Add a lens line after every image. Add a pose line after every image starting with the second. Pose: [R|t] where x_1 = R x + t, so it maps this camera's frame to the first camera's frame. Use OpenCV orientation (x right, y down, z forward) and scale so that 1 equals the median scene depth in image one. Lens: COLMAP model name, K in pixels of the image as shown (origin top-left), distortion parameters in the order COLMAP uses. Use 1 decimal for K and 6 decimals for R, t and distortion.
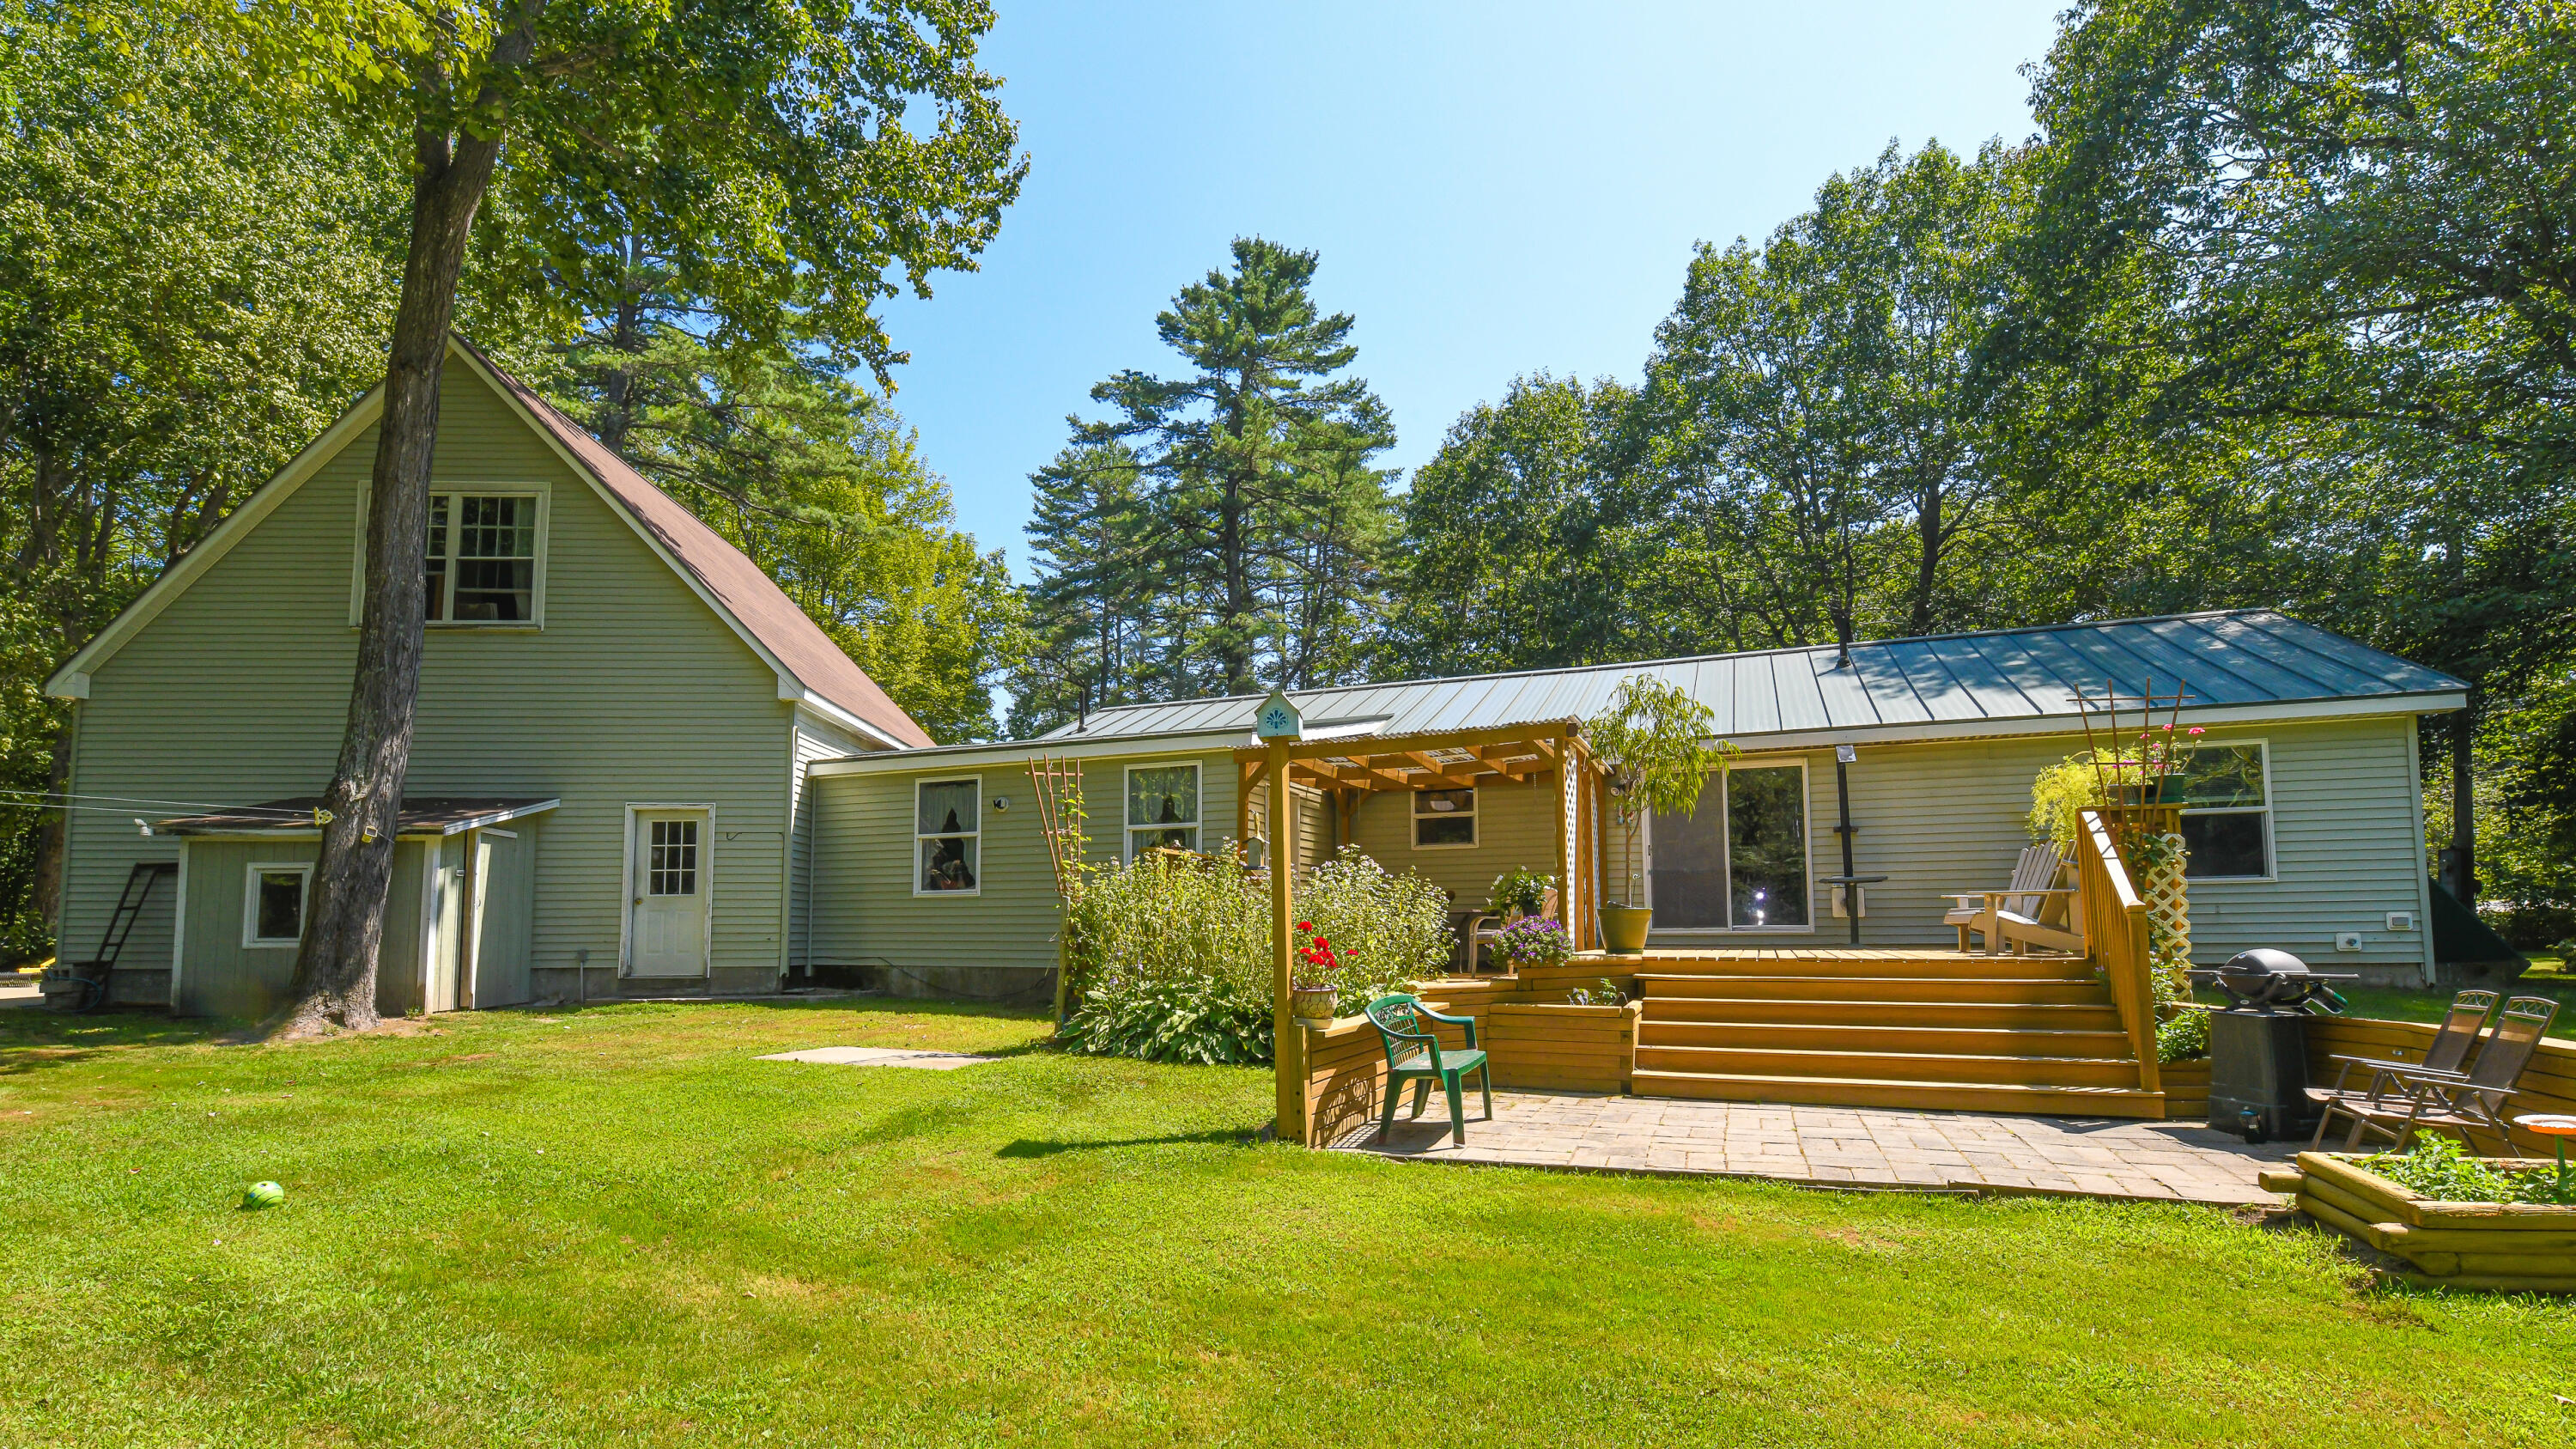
lens RADIAL K [[1178.8, 0, 1280.6], [0, 1178.8, 805.7], [0, 0, 1]] dist [-0.004123, -0.000534]
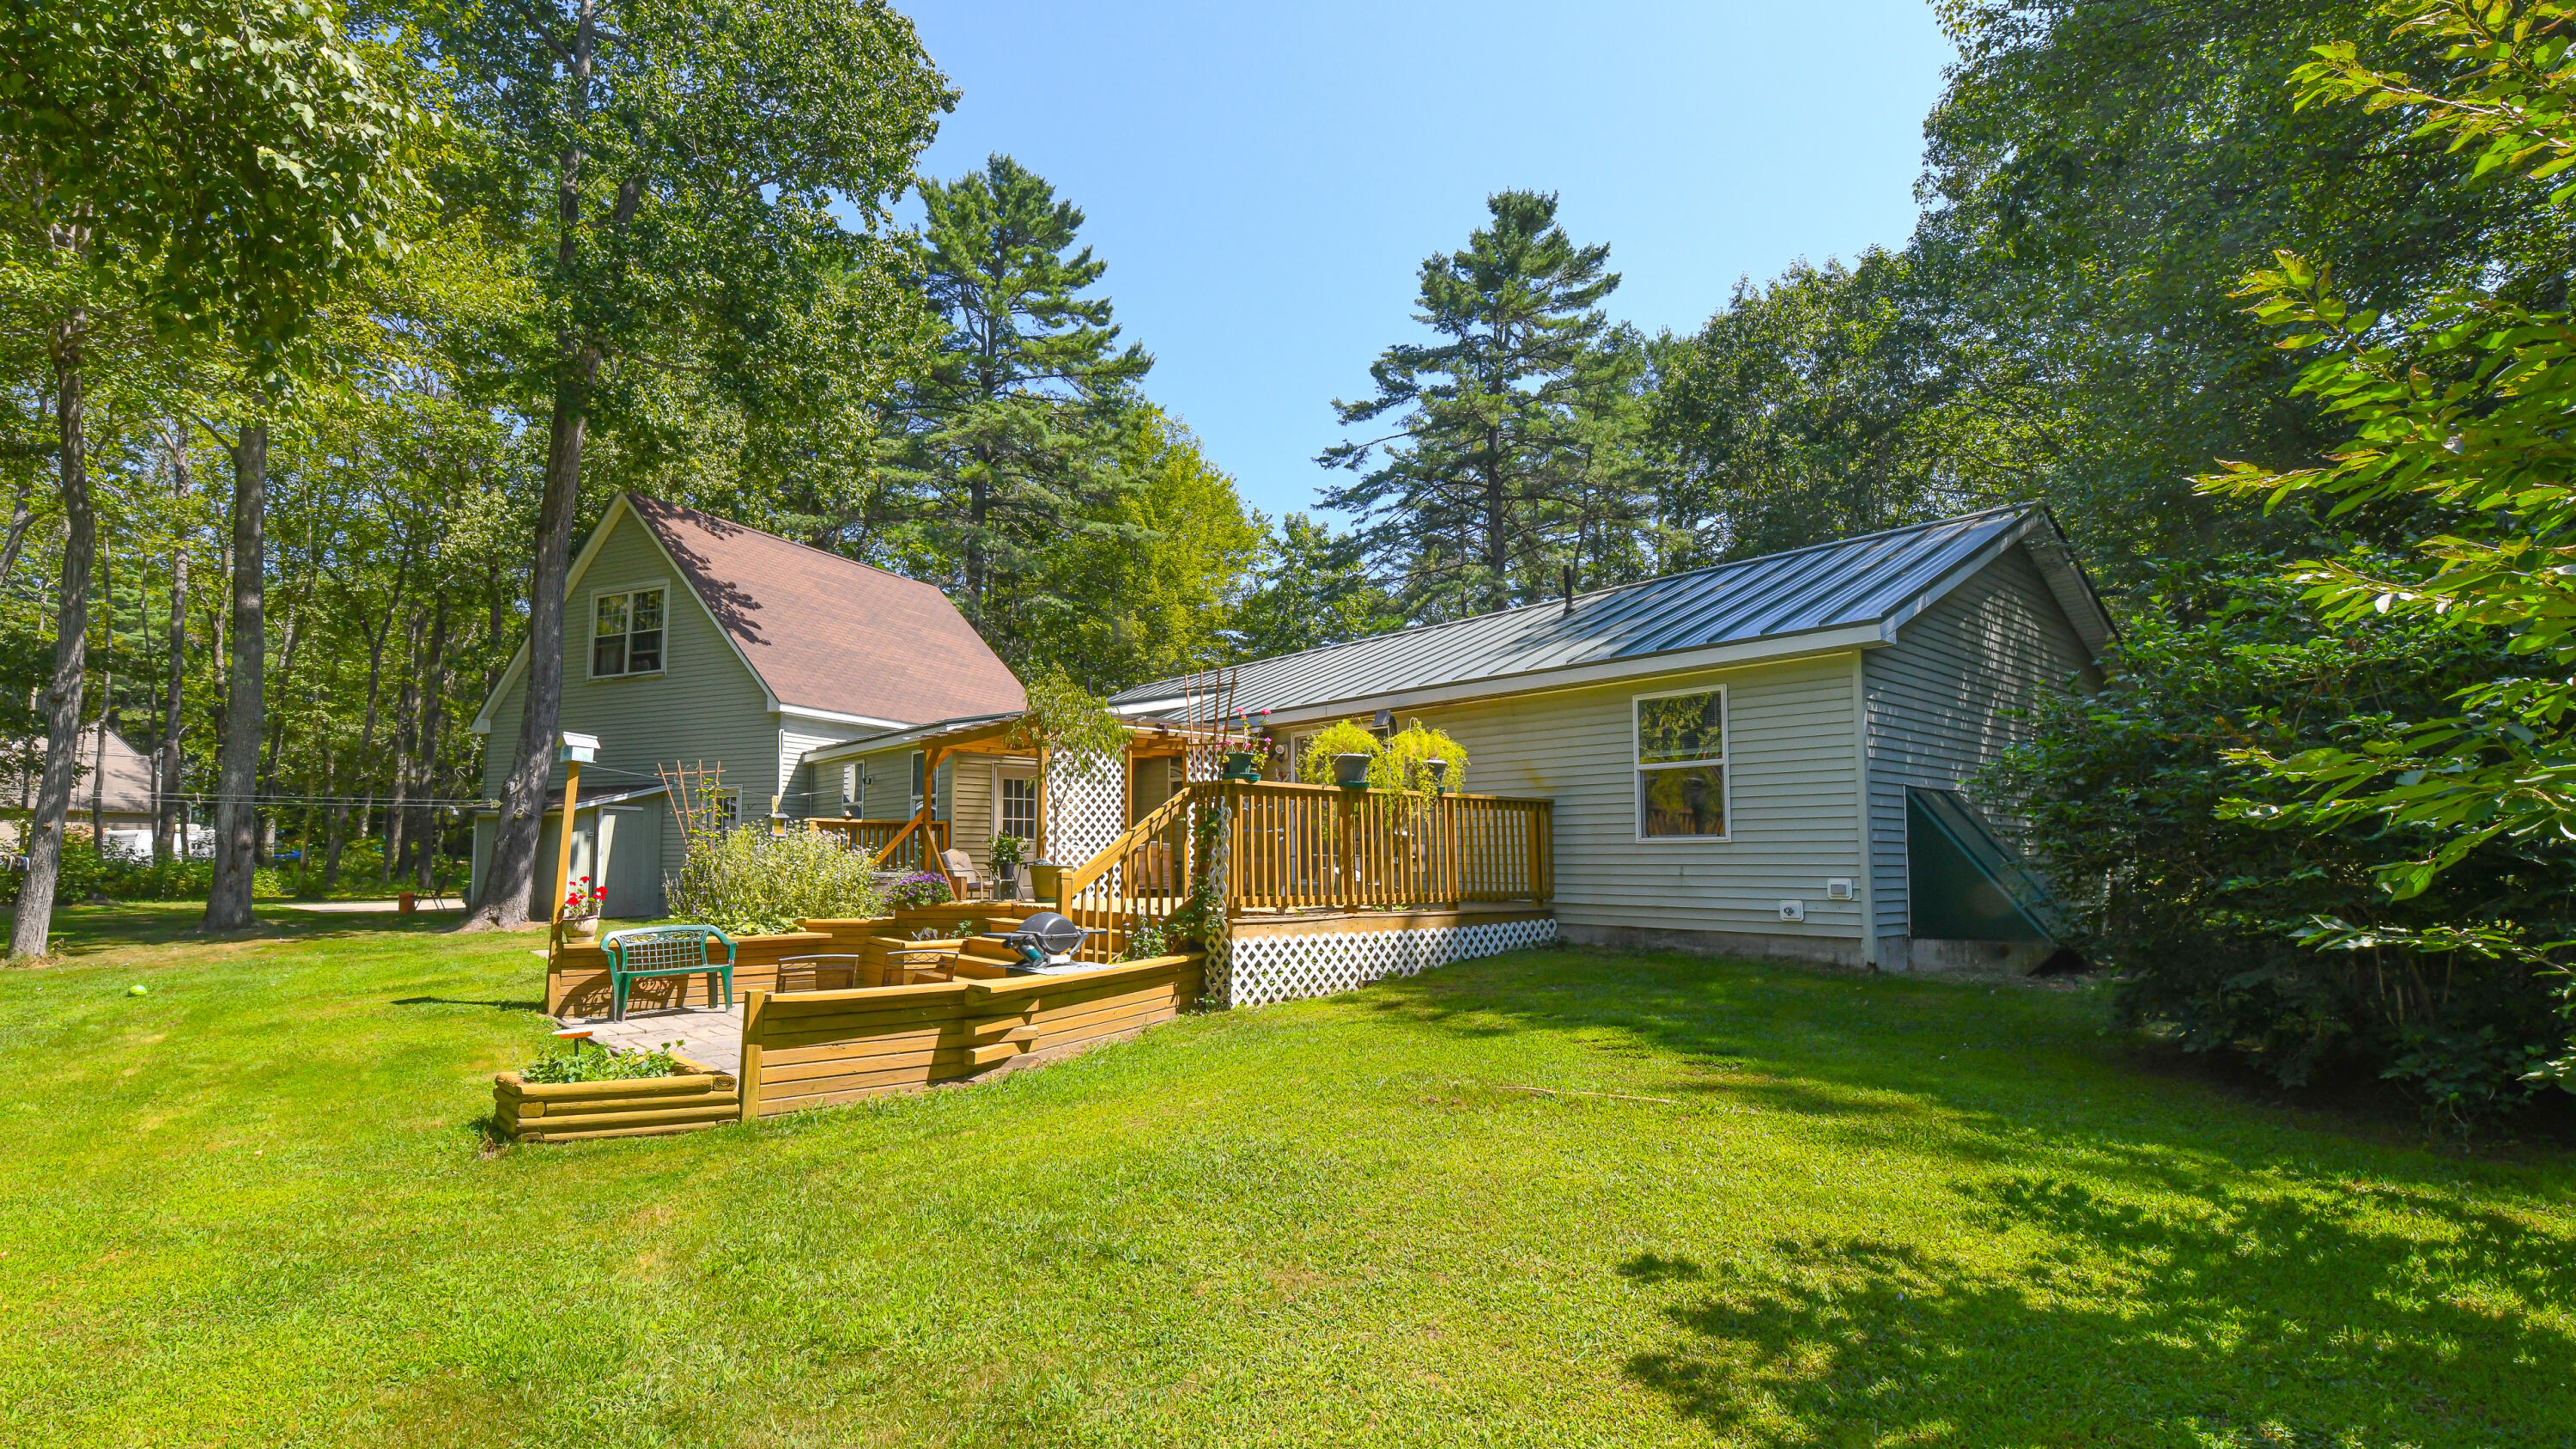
lens RADIAL K [[1178.8, 0, 1278.7], [0, 1178.8, 731.7], [0, 0, 1]] dist [-0.004123, -0.000534]
pose [[0.874991, -0.043504, -0.482181, 0.816678], [0.040007, 0.999045, -0.017538, -0.014911], [0.482484, -0.003945, 0.875896, 0.032879]]
